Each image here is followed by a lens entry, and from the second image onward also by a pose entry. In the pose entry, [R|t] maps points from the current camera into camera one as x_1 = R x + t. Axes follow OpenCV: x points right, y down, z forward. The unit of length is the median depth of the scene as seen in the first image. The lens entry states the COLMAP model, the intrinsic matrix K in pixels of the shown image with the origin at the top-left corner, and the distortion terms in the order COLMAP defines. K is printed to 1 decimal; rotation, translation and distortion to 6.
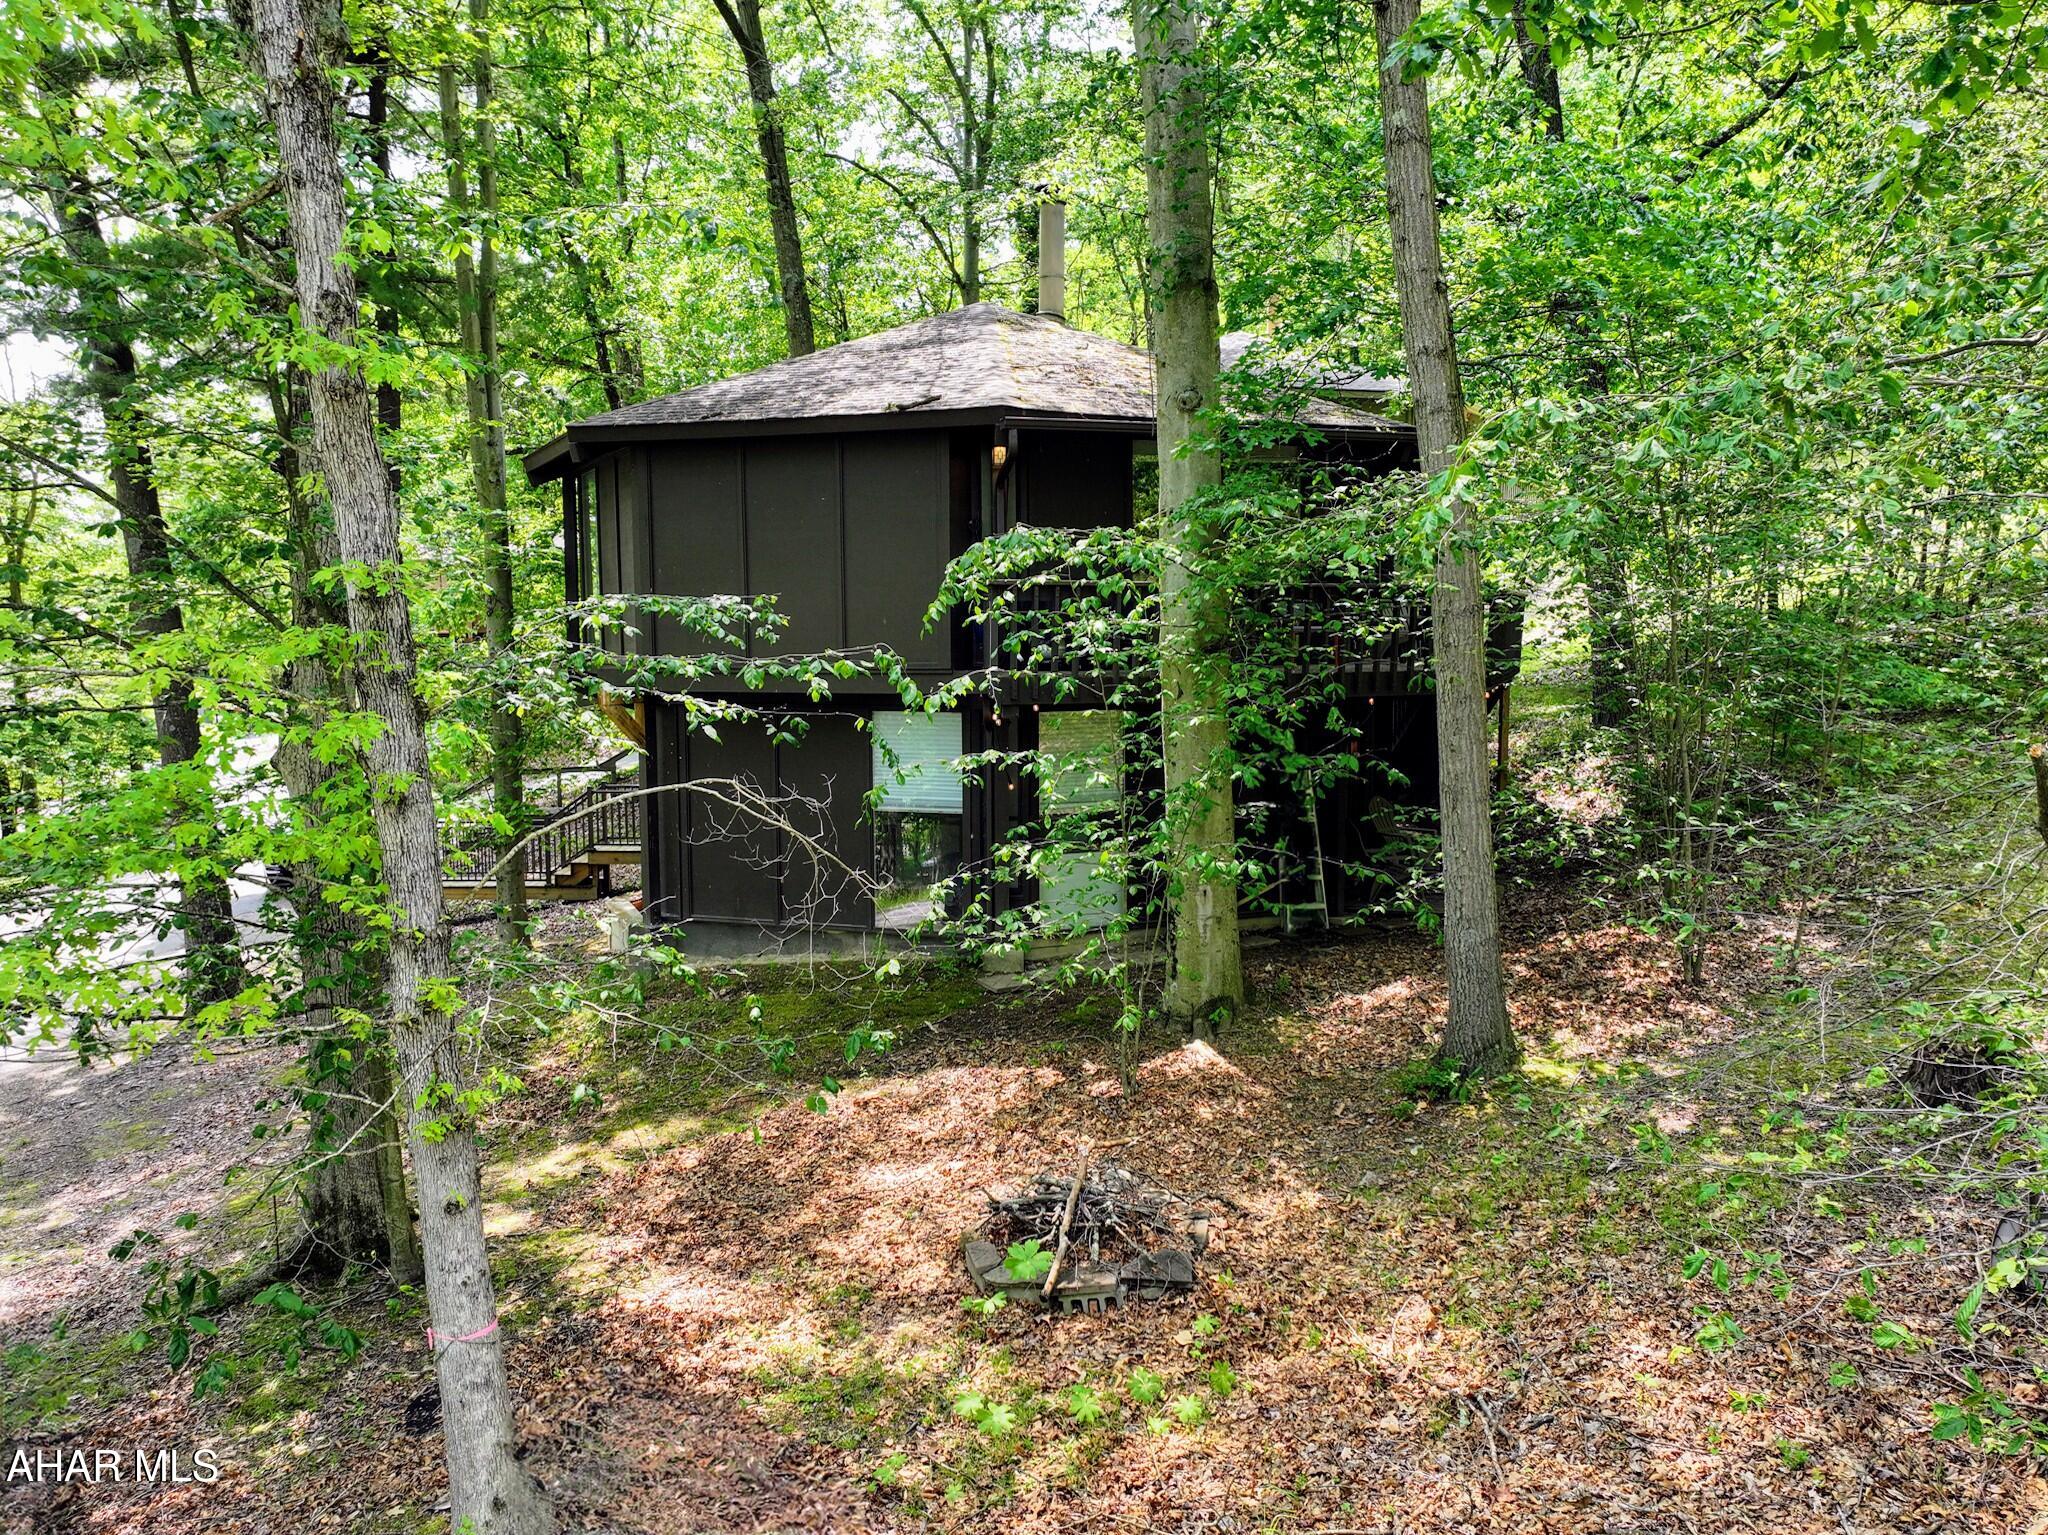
lens RADIAL K [[1427.9, 0, 1027.3], [0, 1427.9, 767.0], [0, 0, 1]] dist [0.001471, -0.001478]
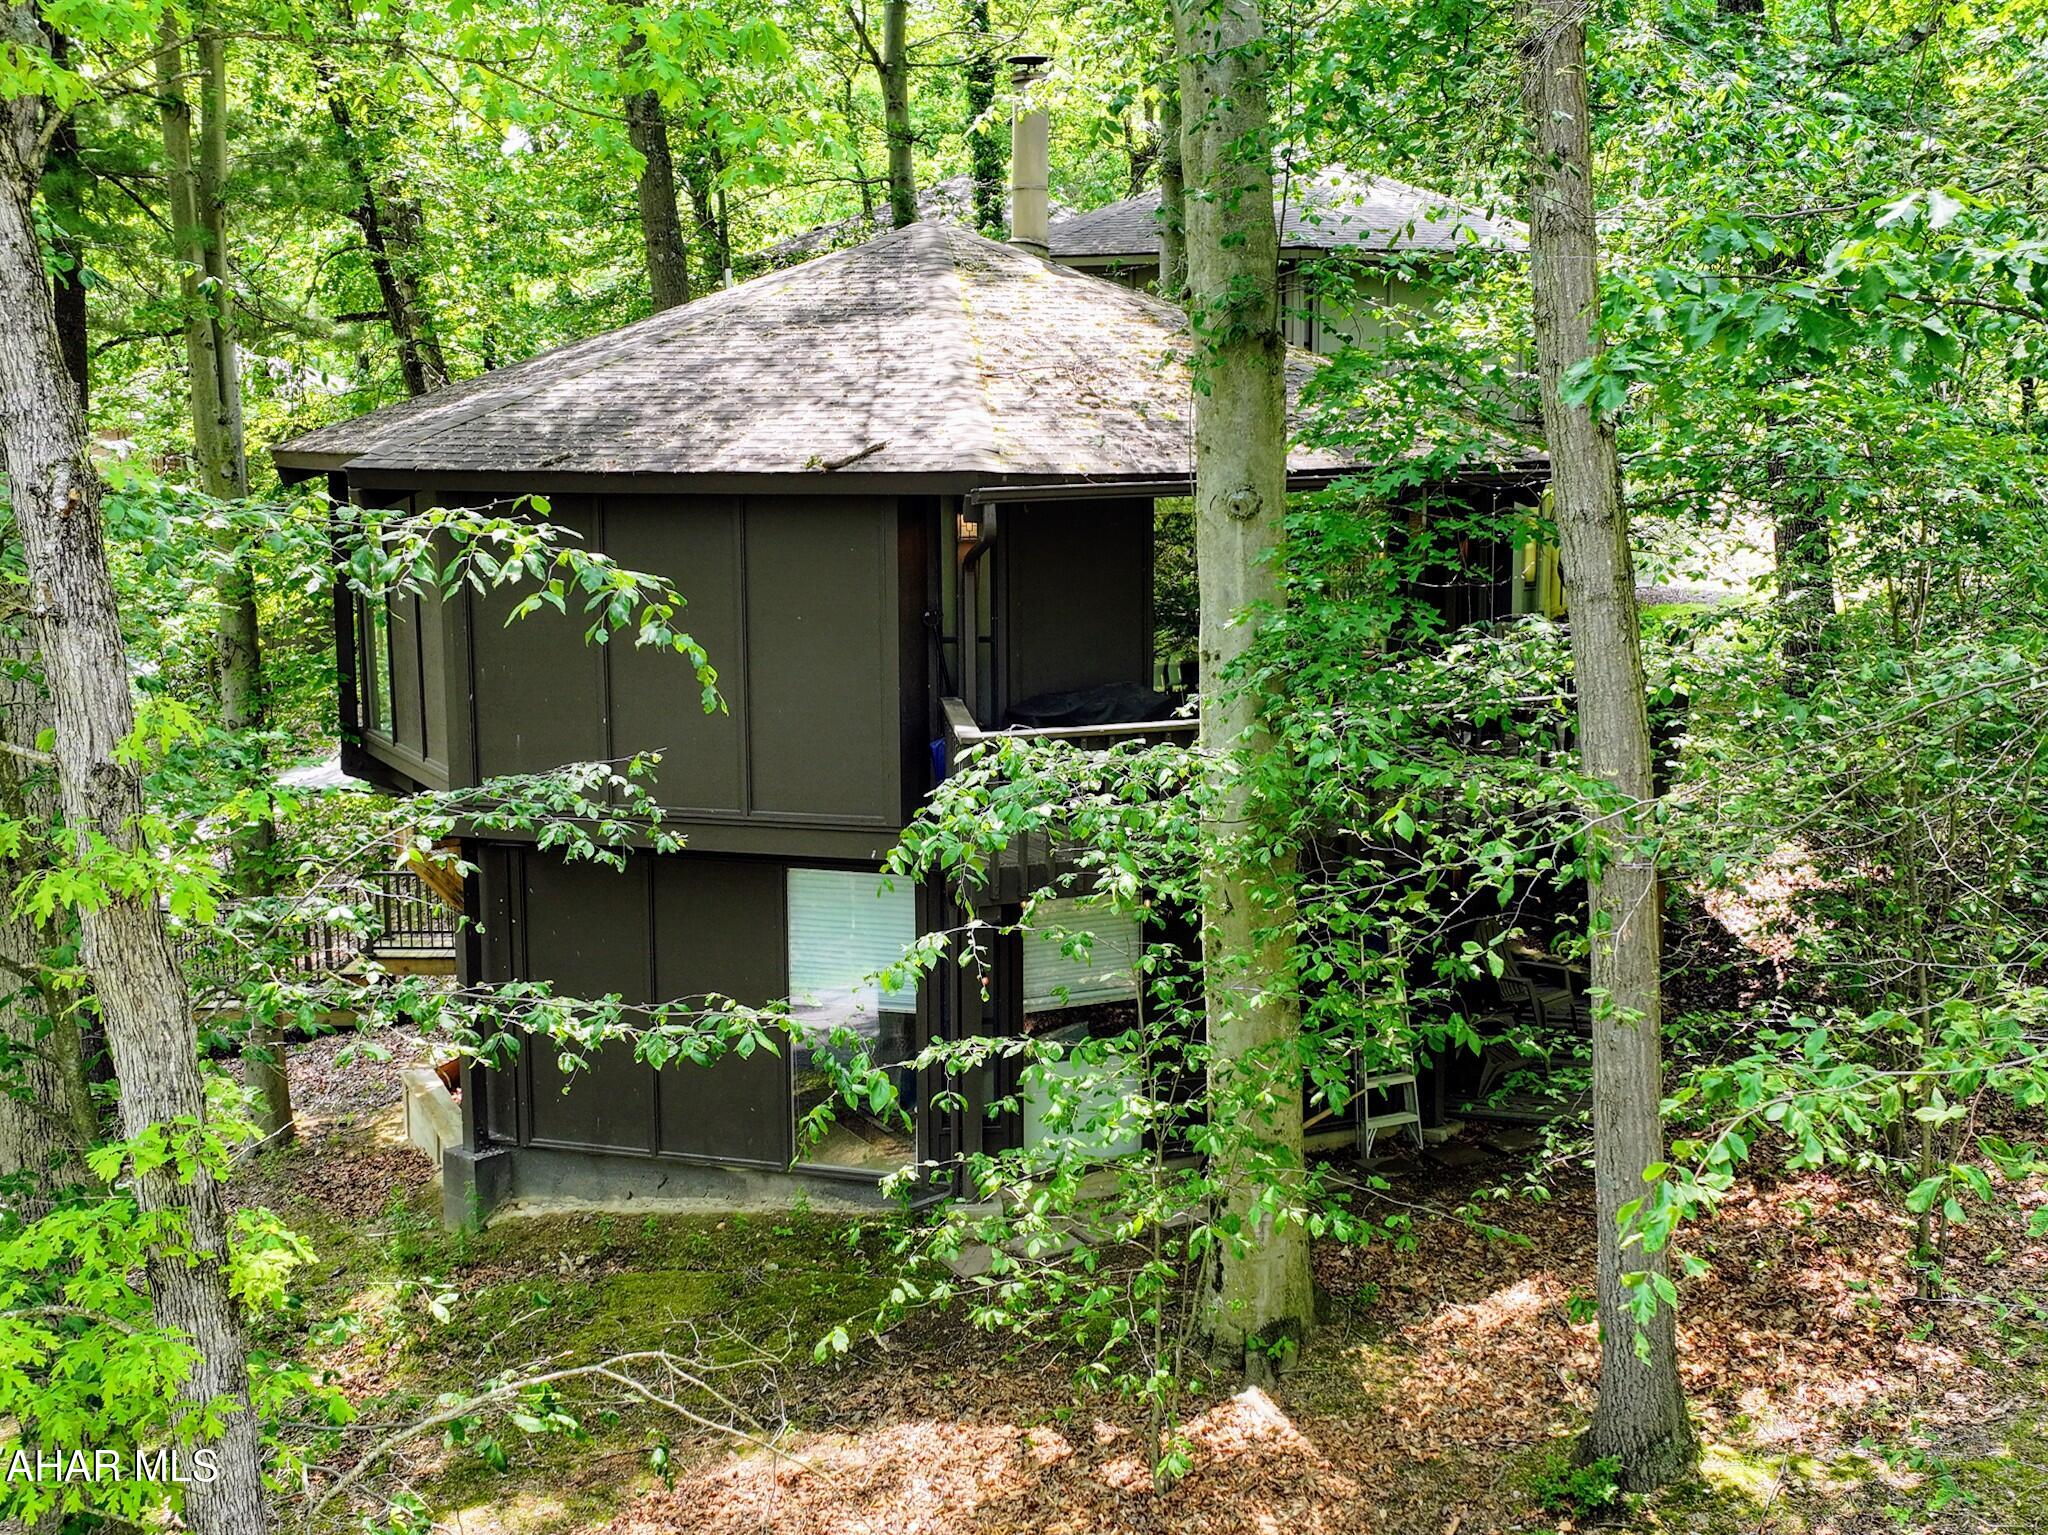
lens RADIAL K [[2041.7, 0, 1022.1], [0, 2041.7, 768.2], [0, 0, 1]] dist [0.004247, 0.000000]
pose [[0.999616, -0.004676, 0.027319, -0.024106], [0.003434, 0.998967, 0.045310, -0.167744], [-0.027503, -0.045199, 0.998599, -0.018000]]
